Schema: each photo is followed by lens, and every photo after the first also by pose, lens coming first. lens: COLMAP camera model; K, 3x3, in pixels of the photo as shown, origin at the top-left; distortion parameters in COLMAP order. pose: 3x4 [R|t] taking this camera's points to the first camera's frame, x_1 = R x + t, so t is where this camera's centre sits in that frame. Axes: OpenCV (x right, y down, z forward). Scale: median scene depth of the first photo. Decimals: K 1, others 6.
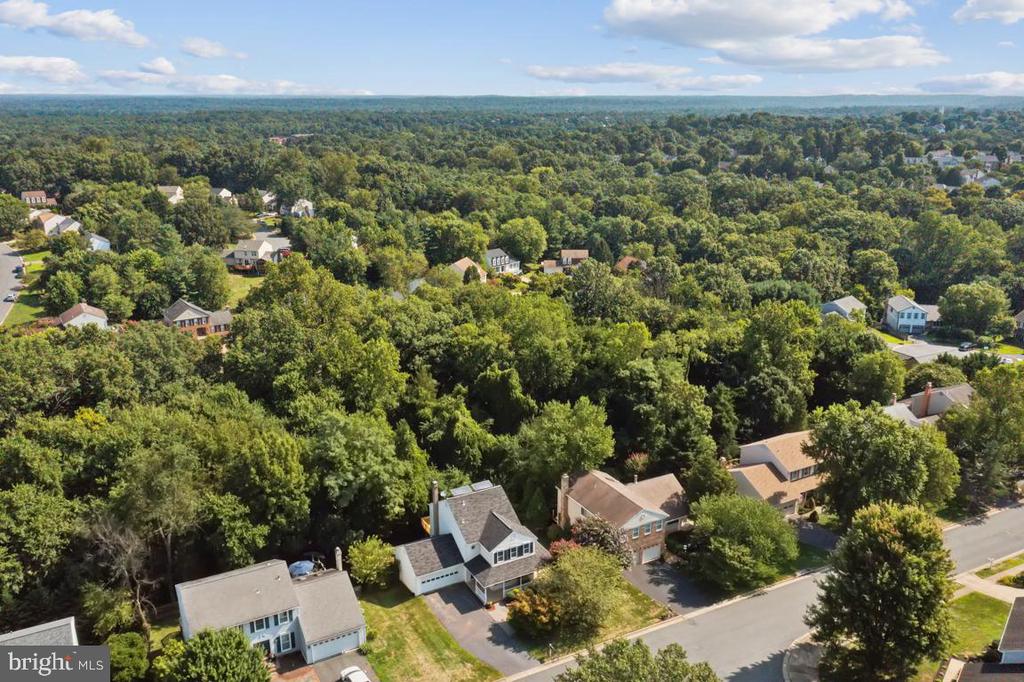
lens RADIAL K [[825.7, 0, 512.2], [0, 825.7, 344.0], [0, 0, 1]] dist [-0.011453, 0.004438]
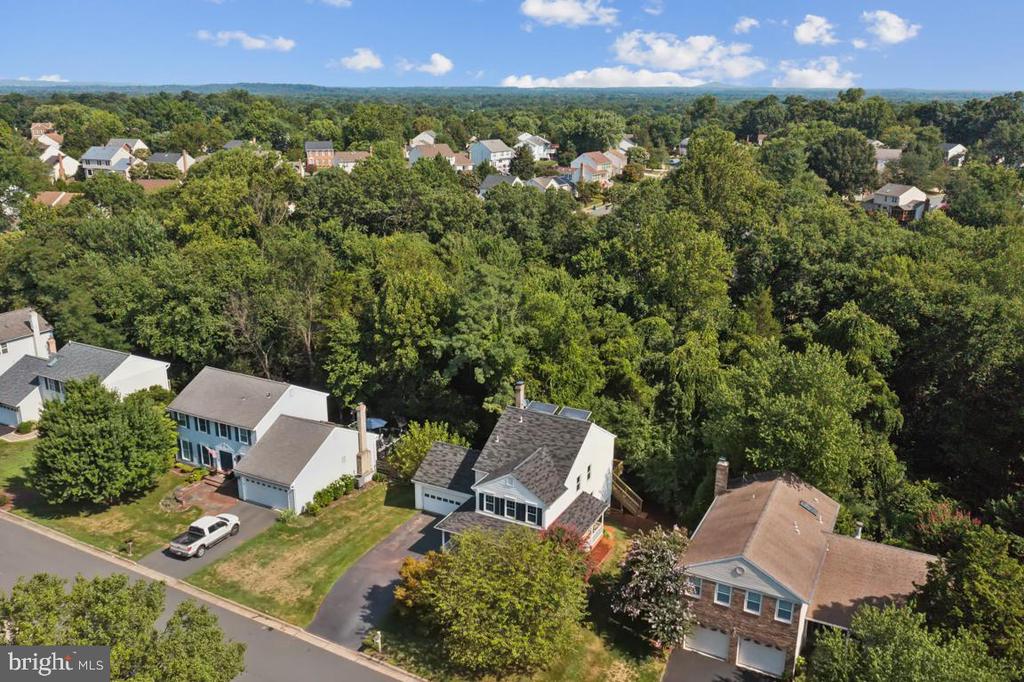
lens RADIAL K [[825.7, 0, 511.4], [0, 825.7, 342.0], [0, 0, 1]] dist [-0.011453, 0.004438]
pose [[0.547200, 0.243381, -0.800836, 0.481830], [-0.243594, 0.961682, 0.125819, 0.050137], [0.800771, 0.126231, 0.585518, 0.617890]]
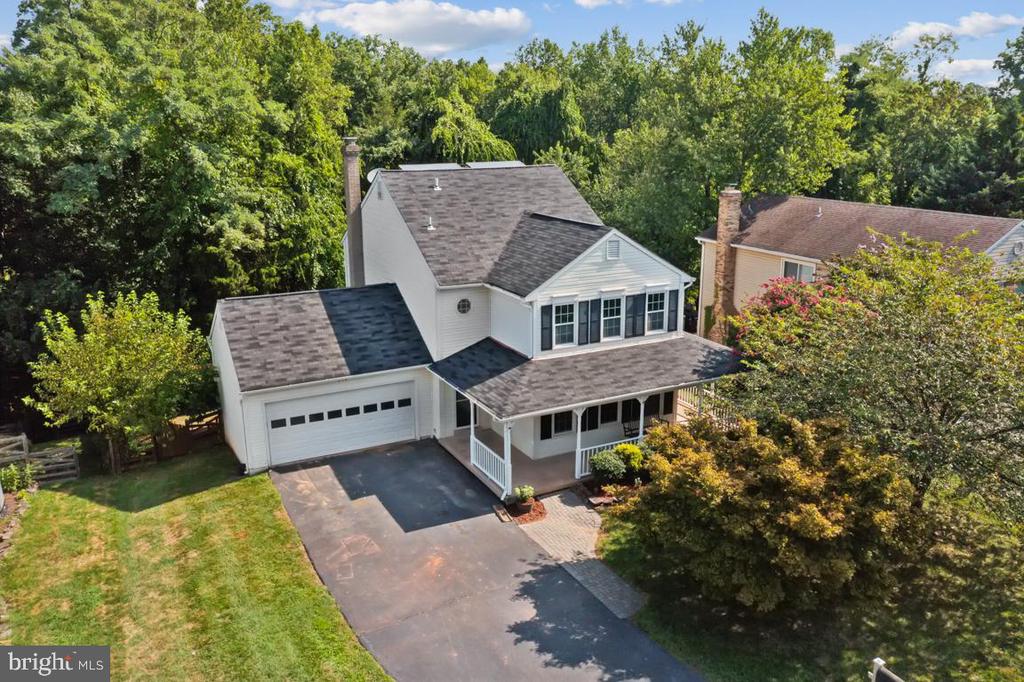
lens RADIAL K [[825.7, 0, 509.7], [0, 825.7, 337.9], [0, 0, 1]] dist [-0.011453, 0.004438]
pose [[0.999394, 0.001582, -0.034771, -0.022460], [-0.002608, 0.999562, -0.029470, 0.268932], [0.034709, 0.029543, 0.998961, 0.733553]]
